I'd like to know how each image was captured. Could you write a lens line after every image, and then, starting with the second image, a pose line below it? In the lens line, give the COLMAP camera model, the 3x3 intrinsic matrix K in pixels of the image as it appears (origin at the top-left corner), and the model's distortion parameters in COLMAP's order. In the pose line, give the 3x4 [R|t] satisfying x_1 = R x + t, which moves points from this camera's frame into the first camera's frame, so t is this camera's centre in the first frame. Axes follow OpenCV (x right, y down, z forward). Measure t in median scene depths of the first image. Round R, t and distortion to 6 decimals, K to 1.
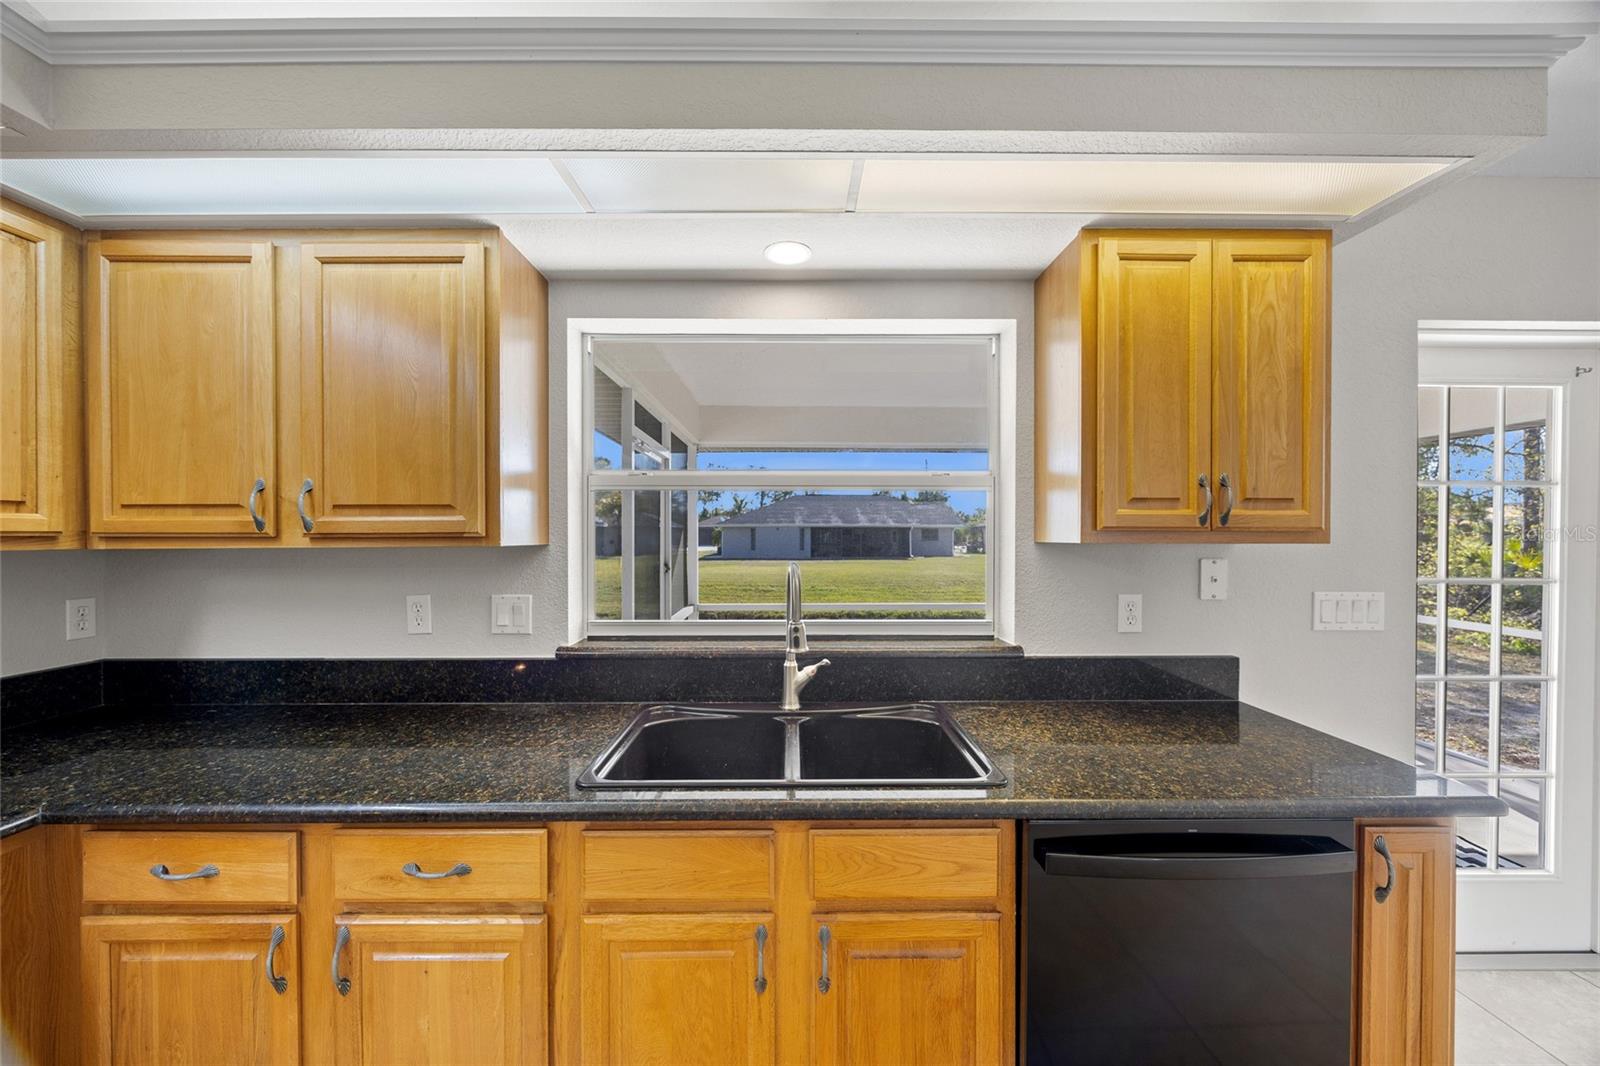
lens RADIAL K [[604.8, 0, 798.3], [0, 604.8, 537.6], [0, 0, 1]] dist [-0.003950, 0.000389]
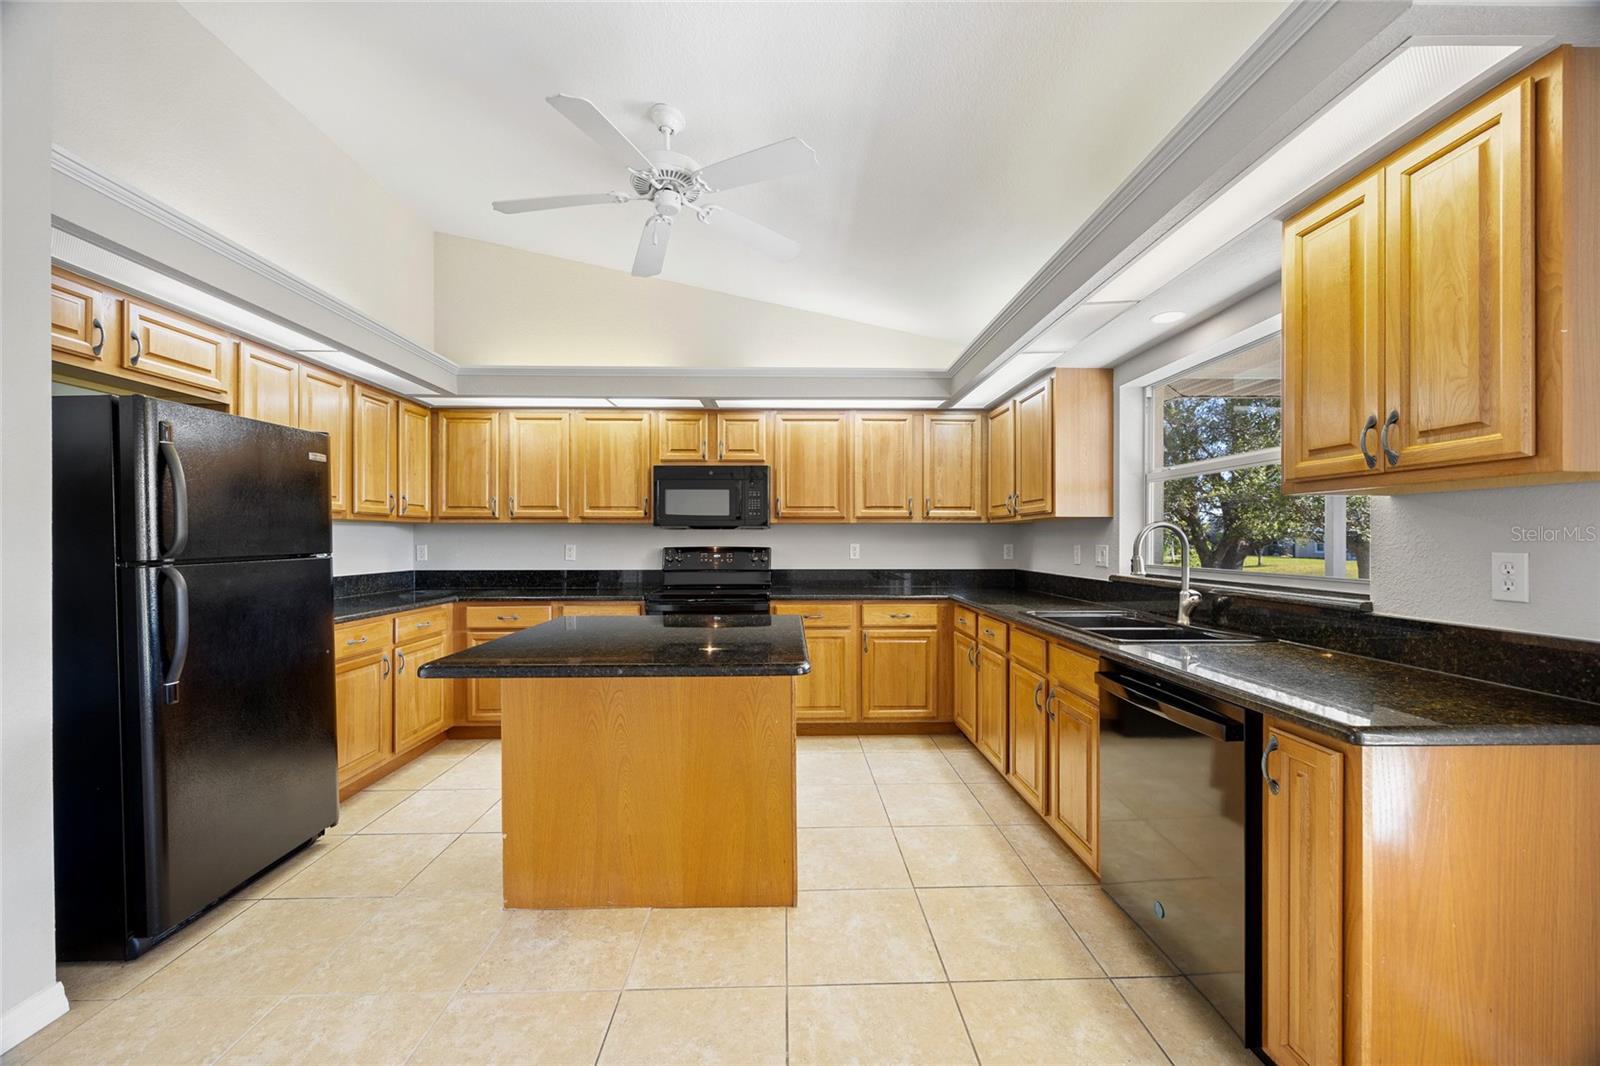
lens RADIAL K [[604.8, 0, 798.3], [0, 604.8, 537.6], [0, 0, 1]] dist [-0.003950, 0.000389]
pose [[0.017111, -0.003162, -0.999849, 1.649921], [-0.010213, 0.999942, -0.003338, 0.106835], [0.999801, 0.010268, 0.017078, 0.061652]]
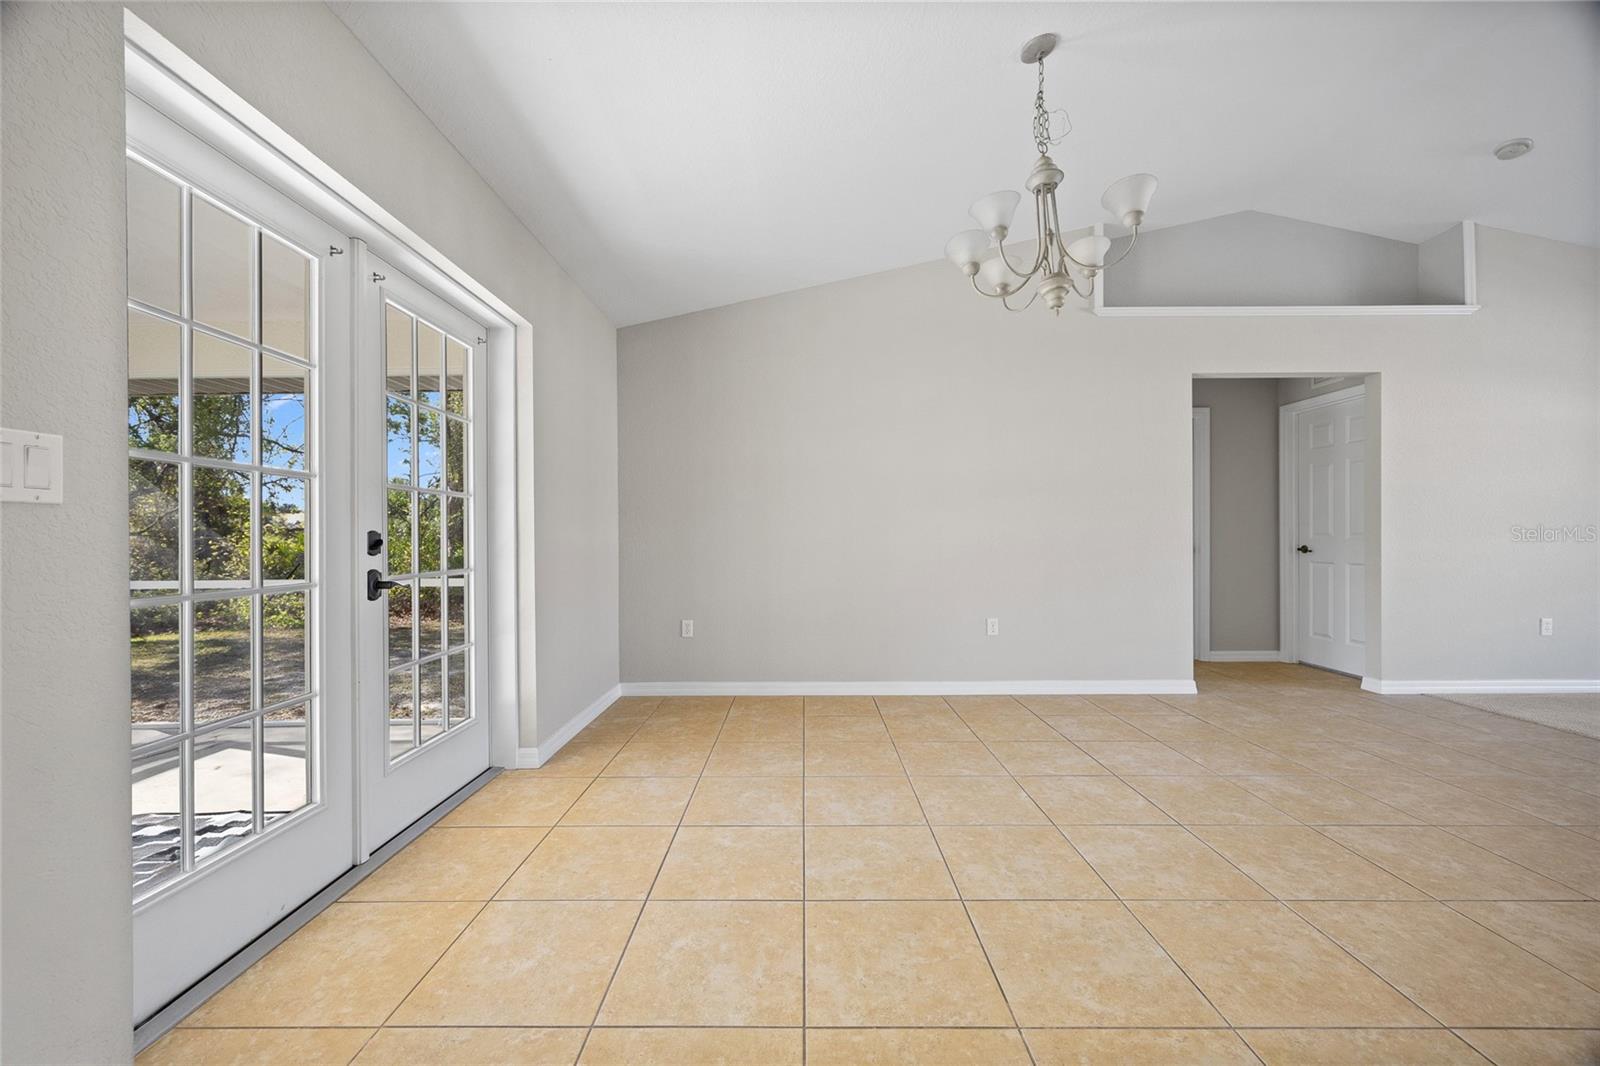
lens RADIAL K [[604.8, 0, 798.3], [0, 604.8, 537.6], [0, 0, 1]] dist [-0.003950, 0.000389]
pose [[0.015607, -0.002851, 0.999874, 0.522840], [0.013242, 0.999909, 0.002644, 0.240888], [-0.999791, 0.013199, 0.015644, 0.378574]]
